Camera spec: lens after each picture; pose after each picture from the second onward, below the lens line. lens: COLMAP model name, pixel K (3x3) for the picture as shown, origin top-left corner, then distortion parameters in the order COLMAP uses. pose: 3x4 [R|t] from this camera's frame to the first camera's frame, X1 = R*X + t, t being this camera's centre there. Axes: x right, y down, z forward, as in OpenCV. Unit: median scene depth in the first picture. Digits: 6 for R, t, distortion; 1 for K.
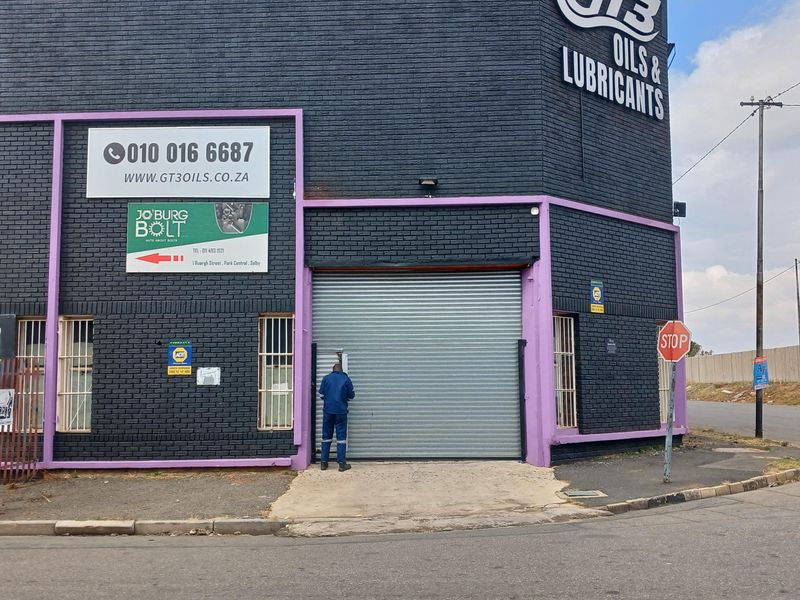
lens RADIAL K [[866.4, 0, 344.1], [0, 866.4, 300.7], [0, 0, 1]] dist [0.251105, -0.768696]
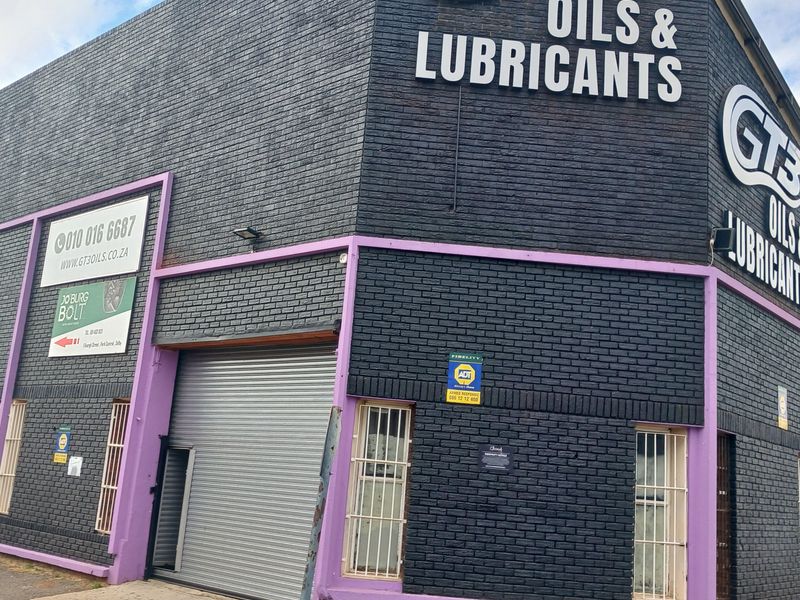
lens RADIAL K [[866.4, 0, 344.1], [0, 866.4, 300.7], [0, 0, 1]] dist [0.251105, -0.768696]
pose [[0.752879, -0.065179, -0.654924, 0.673250], [-0.028596, 0.990905, -0.131489, 0.026882], [0.657537, 0.117724, 0.744168, 0.459314]]
